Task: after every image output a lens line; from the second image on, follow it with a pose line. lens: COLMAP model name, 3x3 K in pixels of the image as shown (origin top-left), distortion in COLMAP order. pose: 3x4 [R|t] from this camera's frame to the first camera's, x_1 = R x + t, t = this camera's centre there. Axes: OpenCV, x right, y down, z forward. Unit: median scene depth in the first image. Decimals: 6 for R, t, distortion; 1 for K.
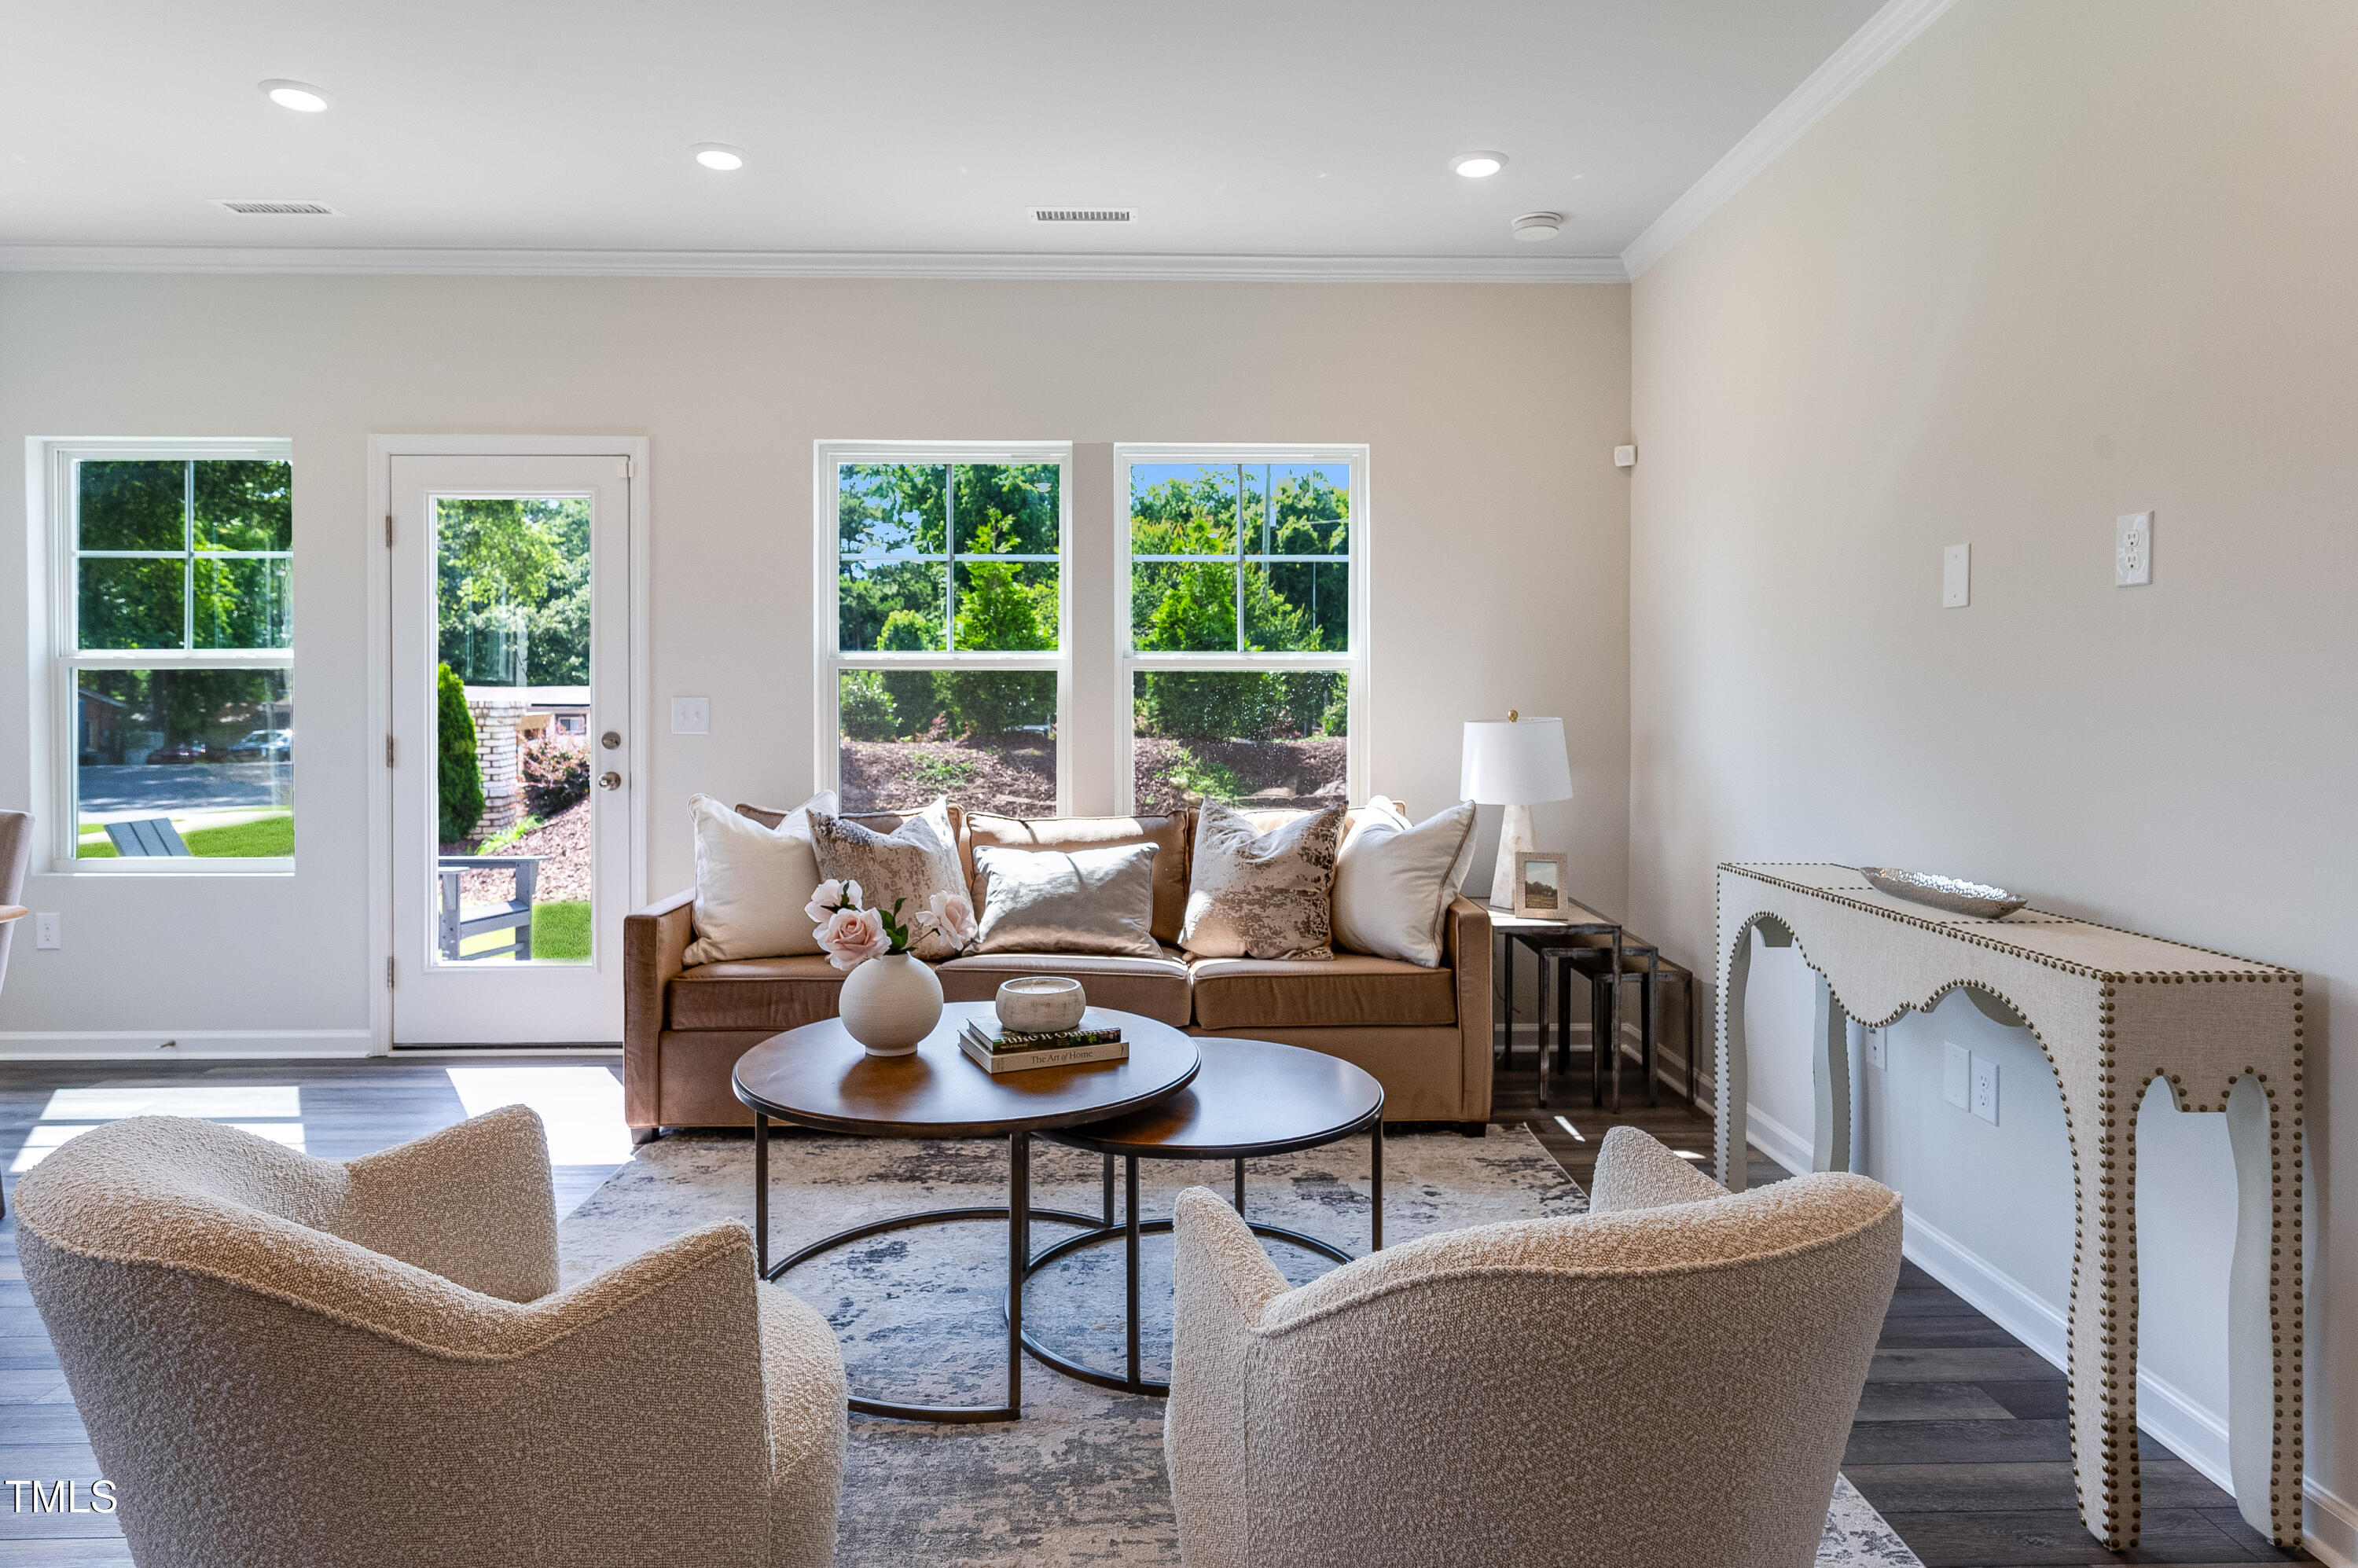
lens RADIAL K [[1344.1, 0, 1210.6], [0, 1344.1, 706.7], [0, 0, 1]] dist [-0.001109, -0.000197]
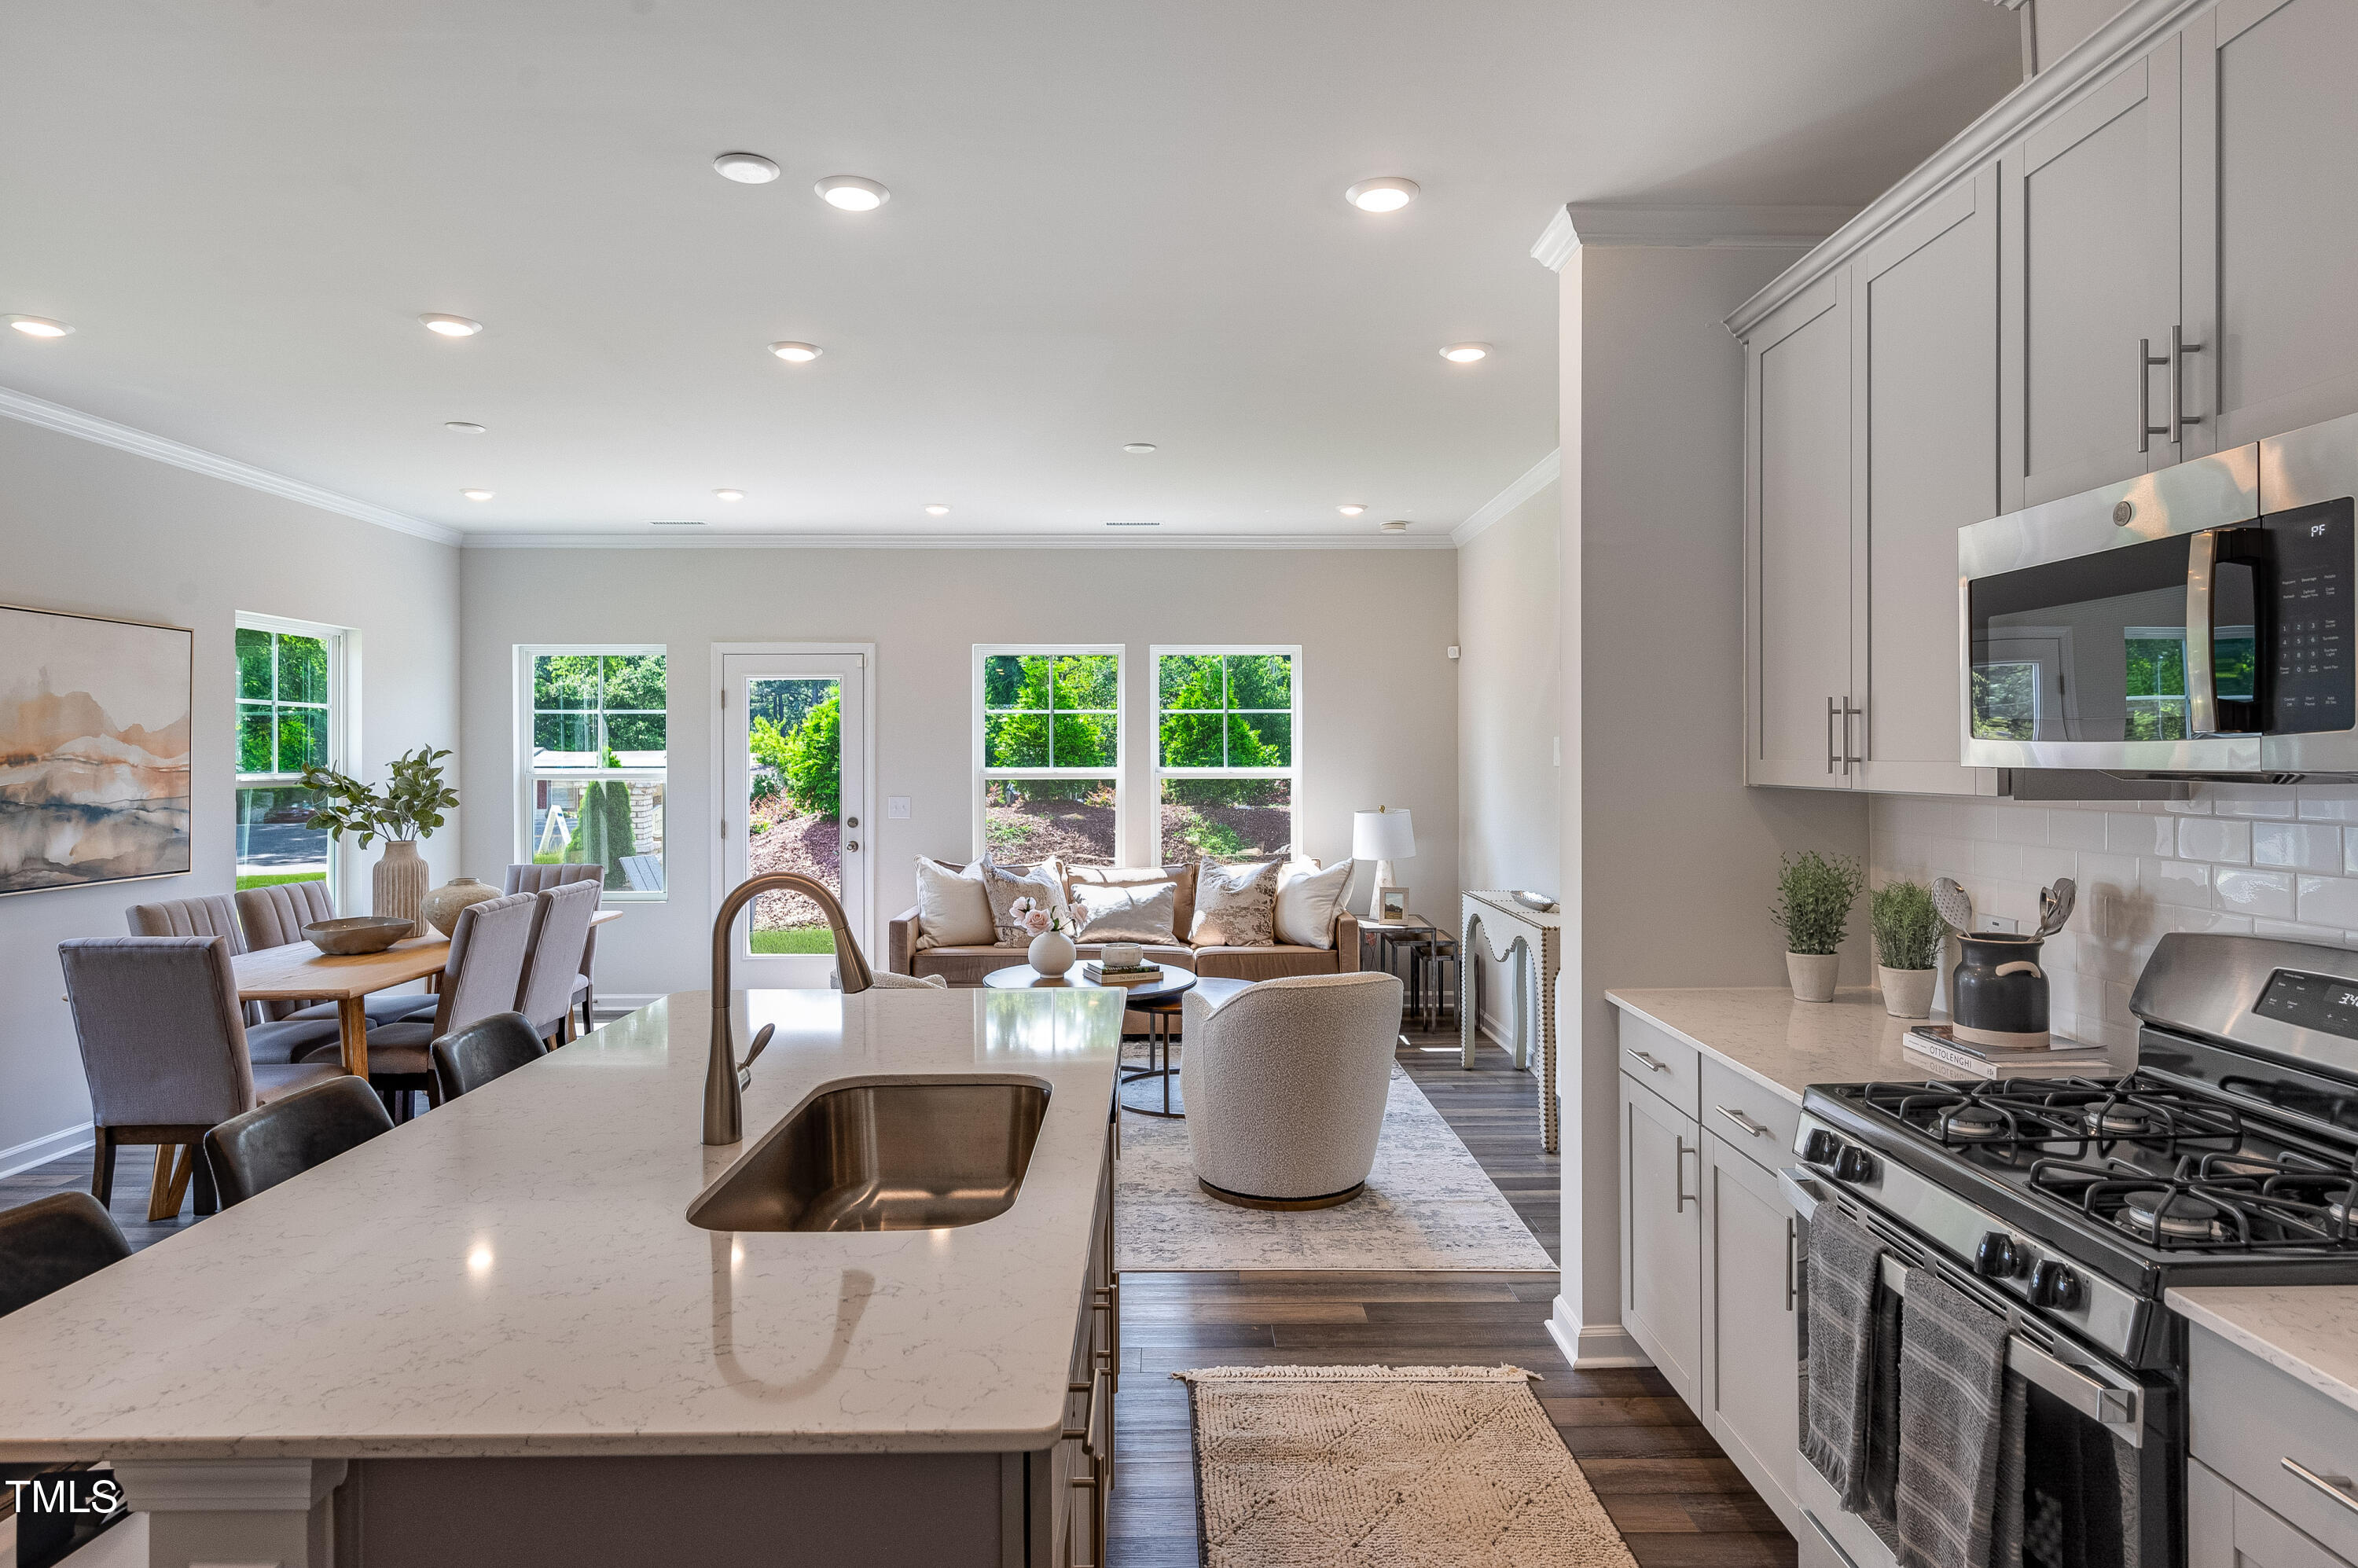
lens RADIAL K [[1344.1, 0, 1172.7], [0, 1344.1, 768.8], [0, 0, 1]] dist [-0.001109, -0.000197]
pose [[0.999142, -0.003290, -0.041284, 0.029915], [0.003614, 0.999963, 0.007783, -0.062230], [0.041257, -0.007925, 0.999117, -0.774501]]
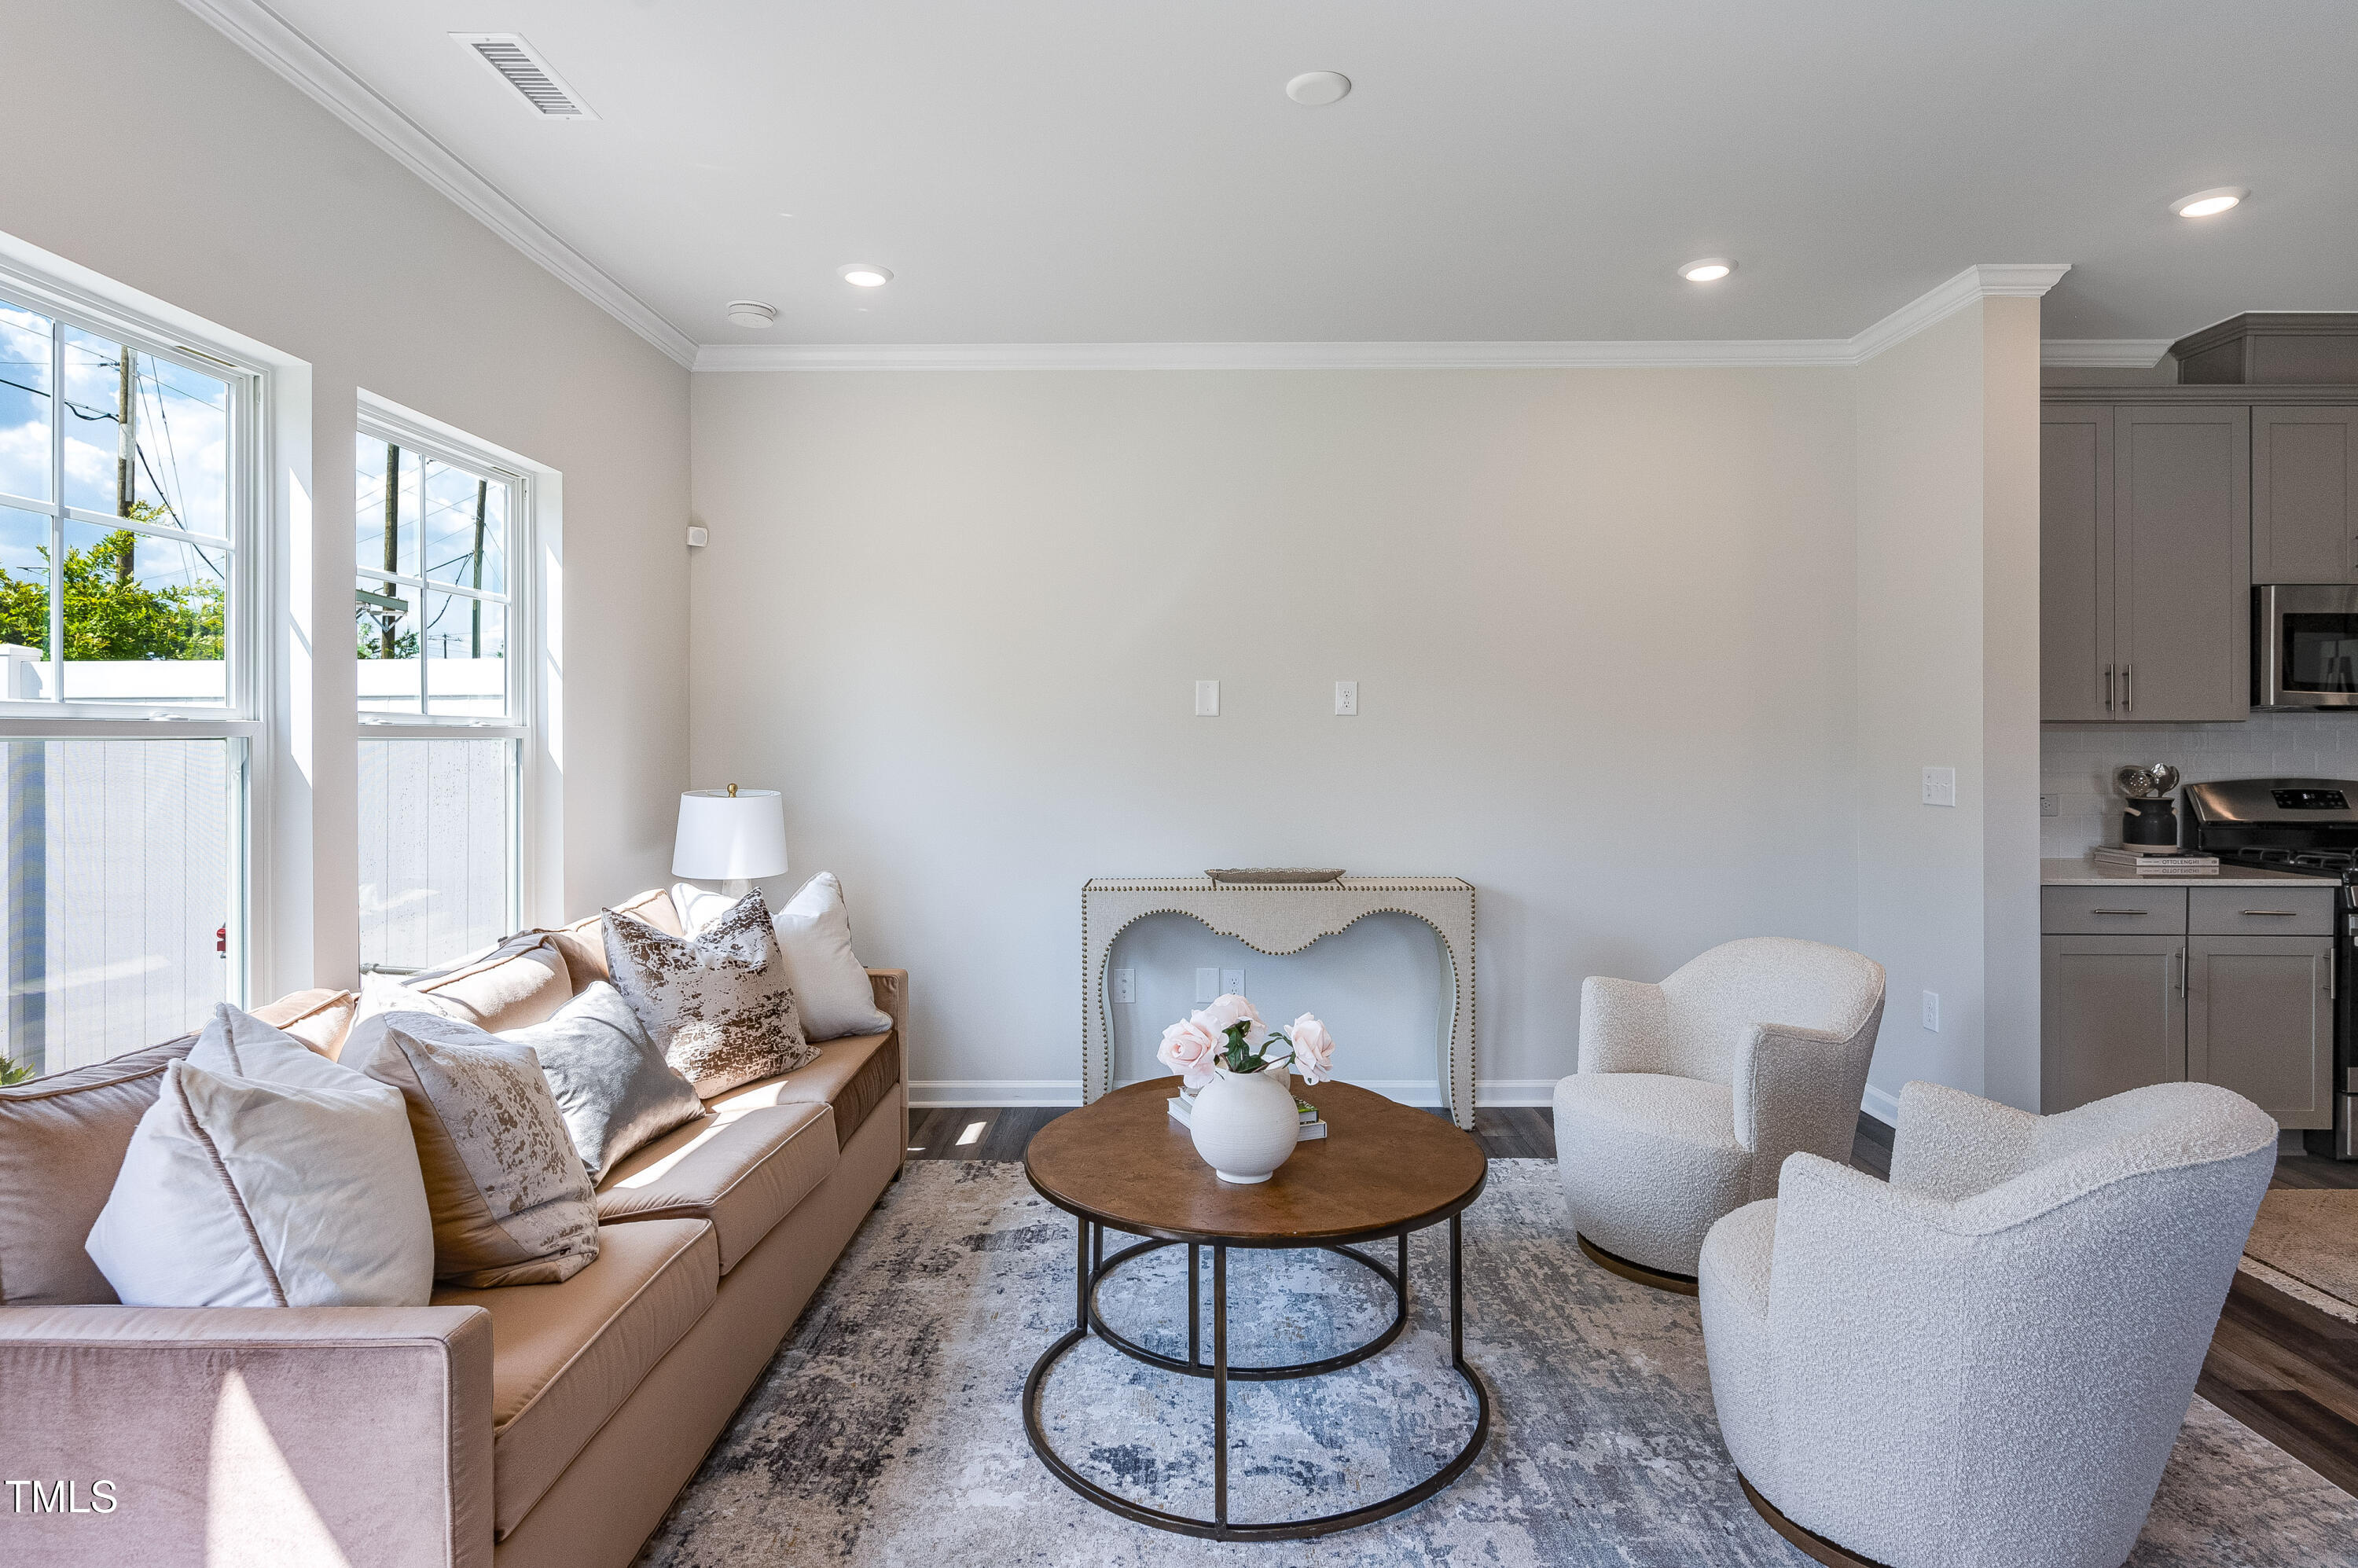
lens RADIAL K [[1228.7, 0, 1178.5], [0, 1228.7, 735.5], [0, 0, 1]] dist [-0.003043, -0.001210]
pose [[0.056053, 0.001655, 0.998426, -0.700569], [0.006976, 0.999974, -0.002049, -0.030708], [-0.998403, 0.007080, 0.056040, 0.641446]]
